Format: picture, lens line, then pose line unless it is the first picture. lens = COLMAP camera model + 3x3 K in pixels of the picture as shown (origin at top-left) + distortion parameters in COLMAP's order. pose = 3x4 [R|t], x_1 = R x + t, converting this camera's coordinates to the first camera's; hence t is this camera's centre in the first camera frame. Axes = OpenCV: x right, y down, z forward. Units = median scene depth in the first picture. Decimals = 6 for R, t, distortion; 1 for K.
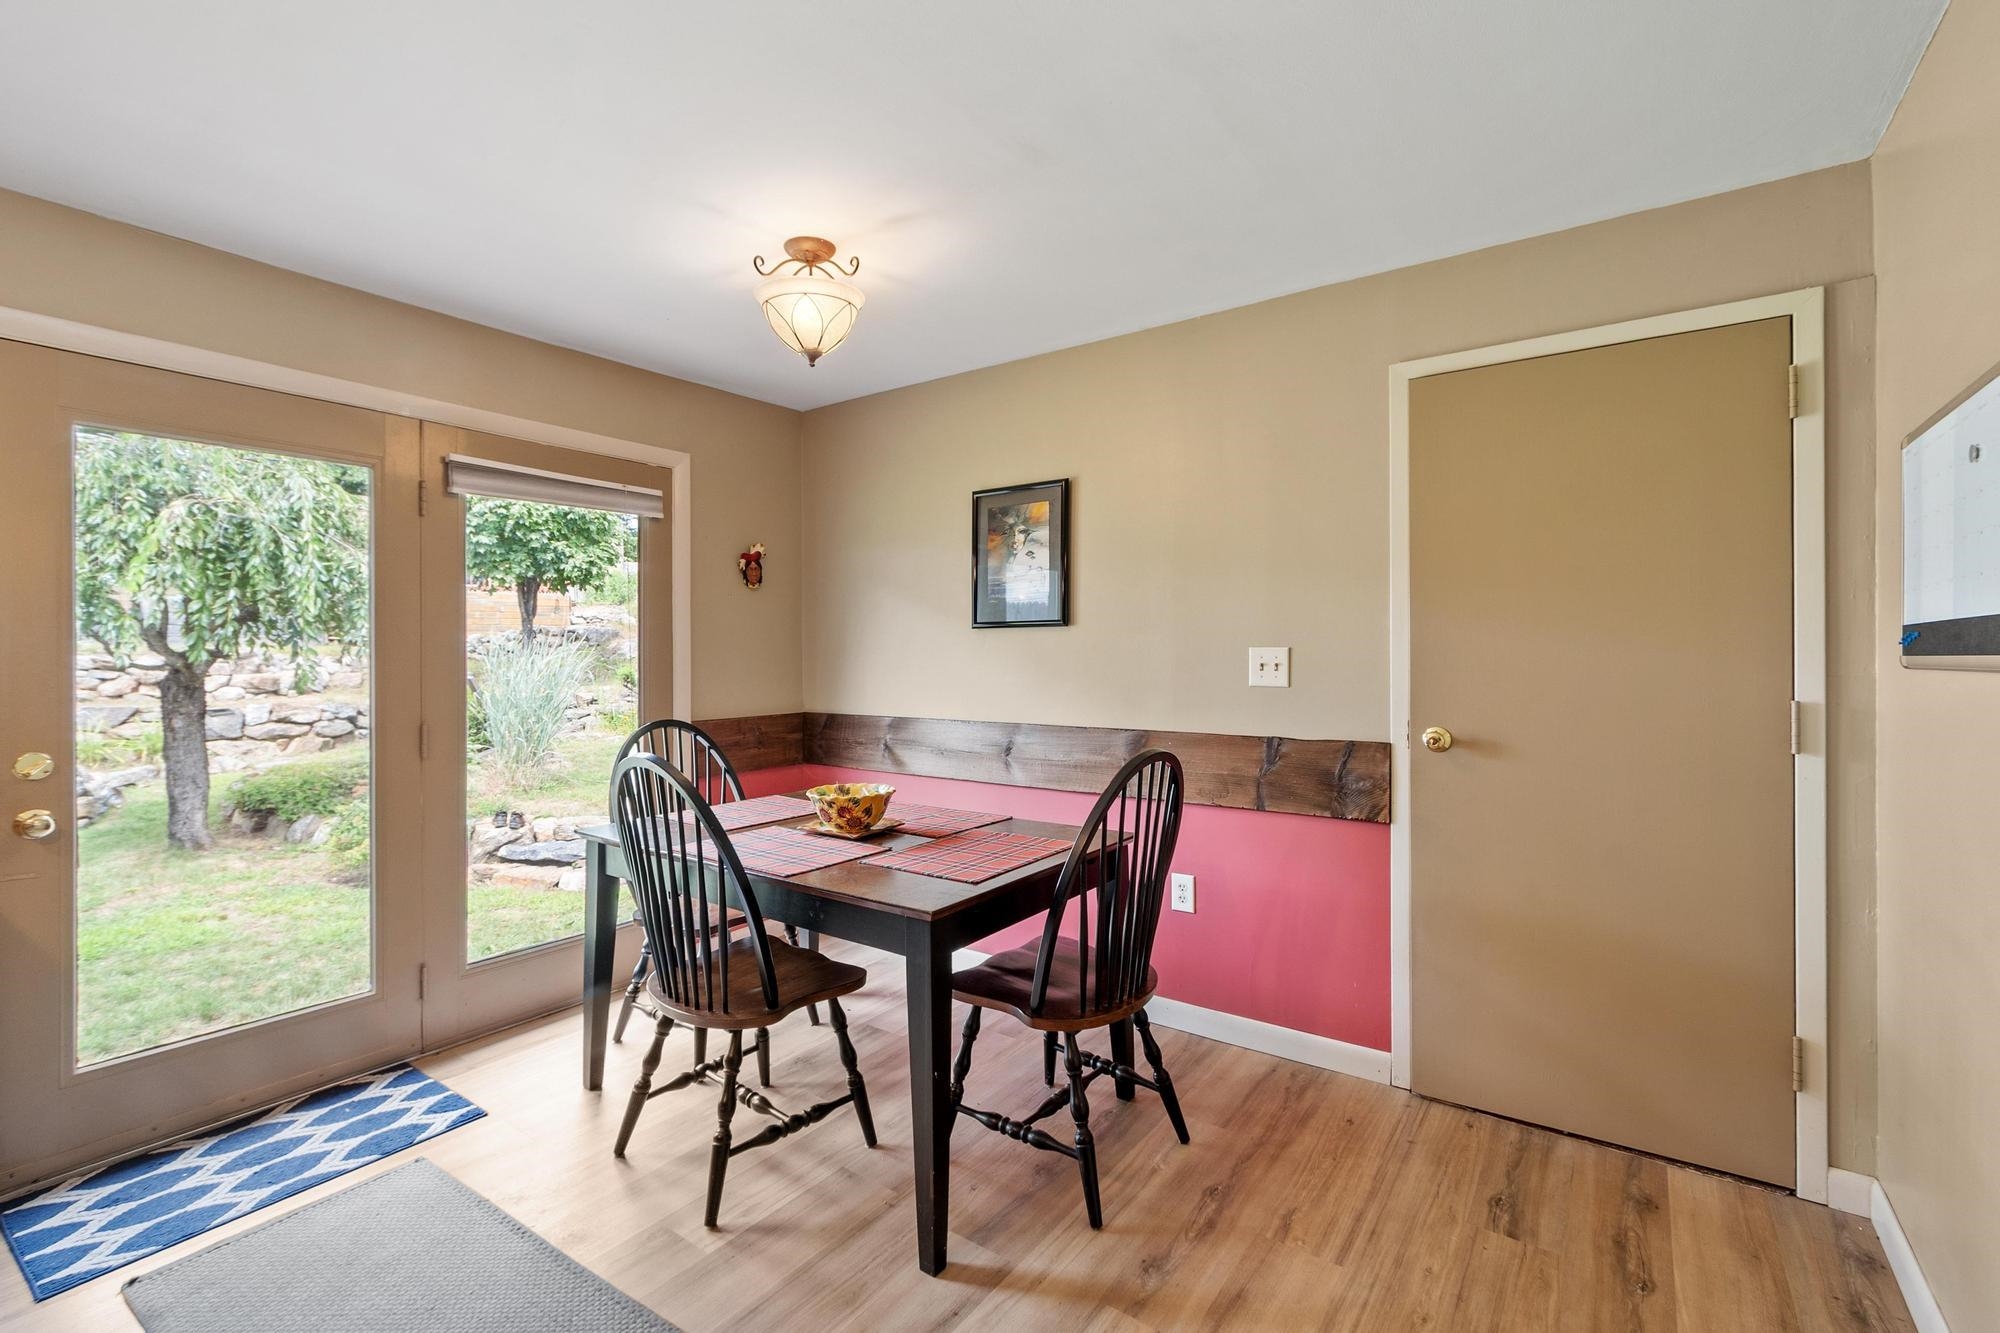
lens RADIAL K [[879.1, 0, 996.4], [0, 879.1, 659.3], [0, 0, 1]] dist [0.002654, -0.001070]
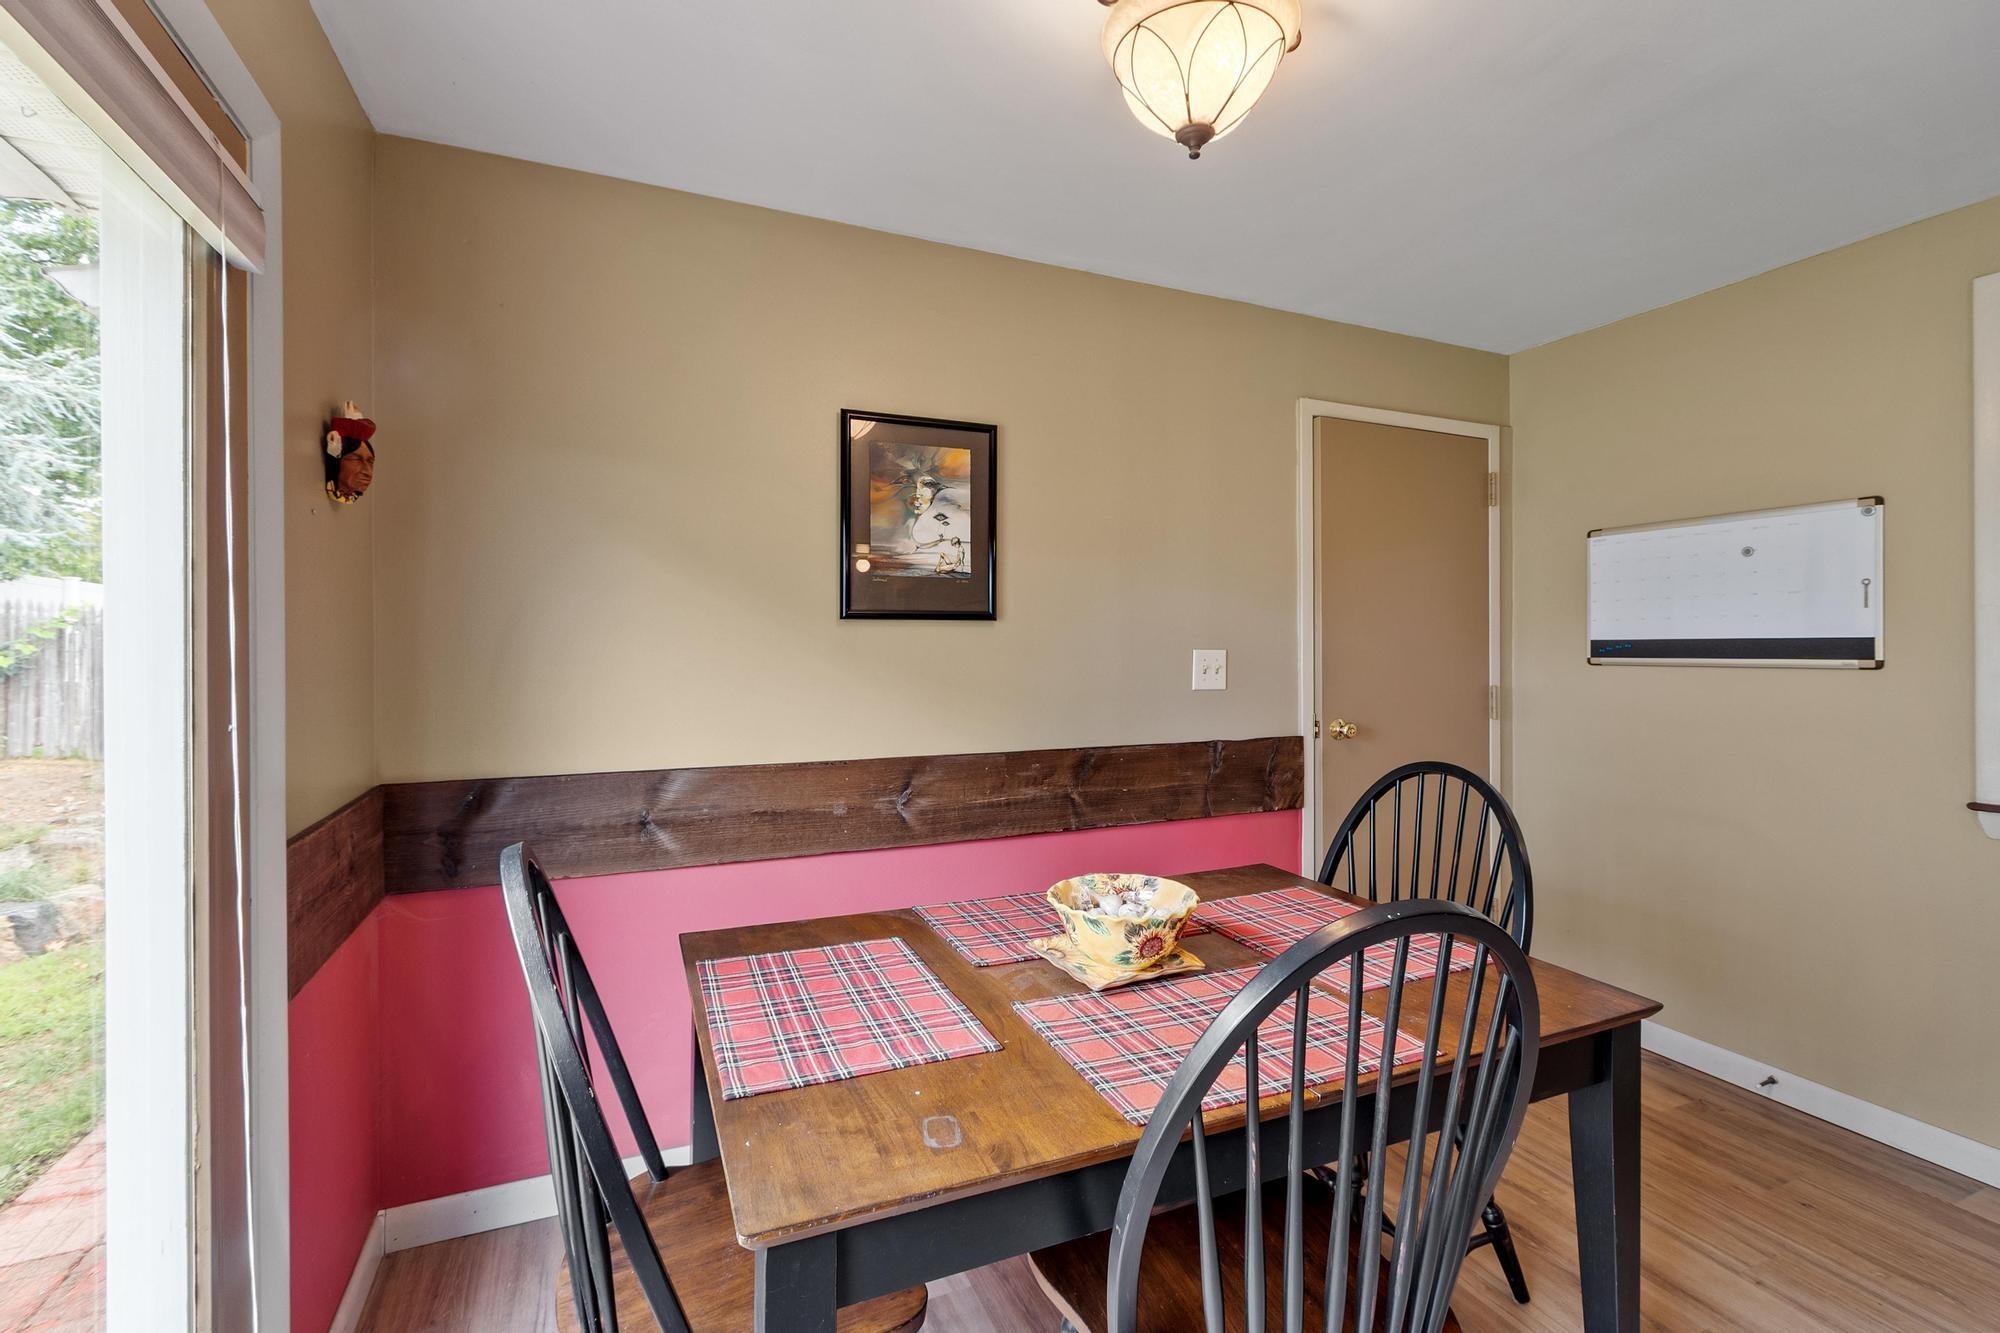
lens RADIAL K [[879.1, 0, 997.0], [0, 879.1, 657.2], [0, 0, 1]] dist [0.002654, -0.001070]
pose [[0.508214, -0.007126, 0.861202, -0.709596], [0.003694, 0.999975, 0.006095, -0.013463], [-0.861223, 0.000084, 0.508227, 0.761966]]
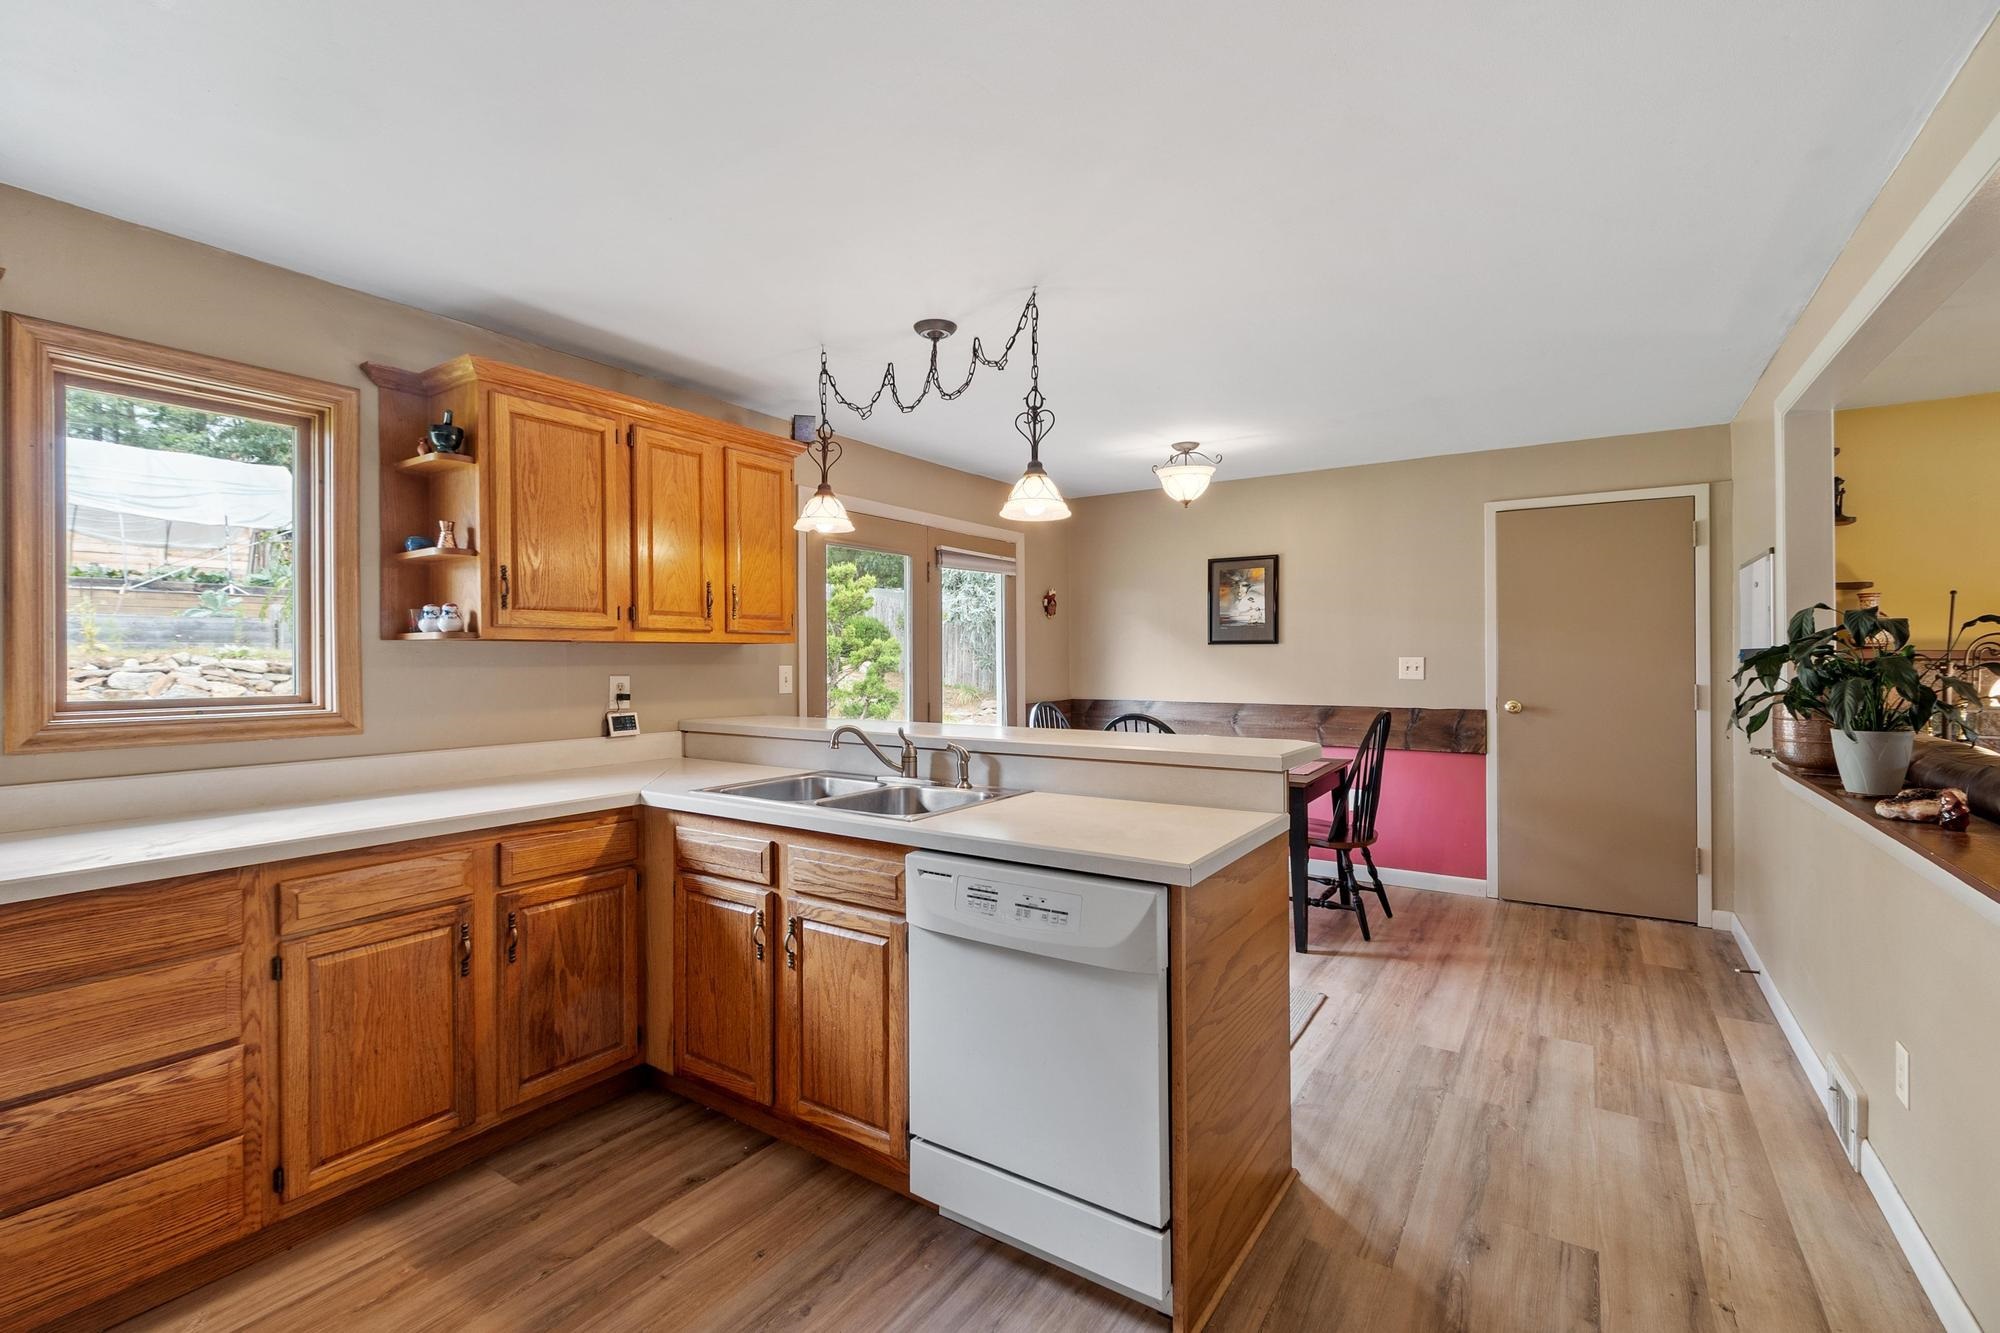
lens RADIAL K [[879.1, 0, 991.9], [0, 879.1, 659.4], [0, 0, 1]] dist [0.002654, -0.001070]
pose [[0.999359, -0.002057, 0.035749, -0.640264], [0.002105, 0.999997, -0.001292, -0.009467], [-0.035747, 0.001367, 0.999360, -0.786851]]
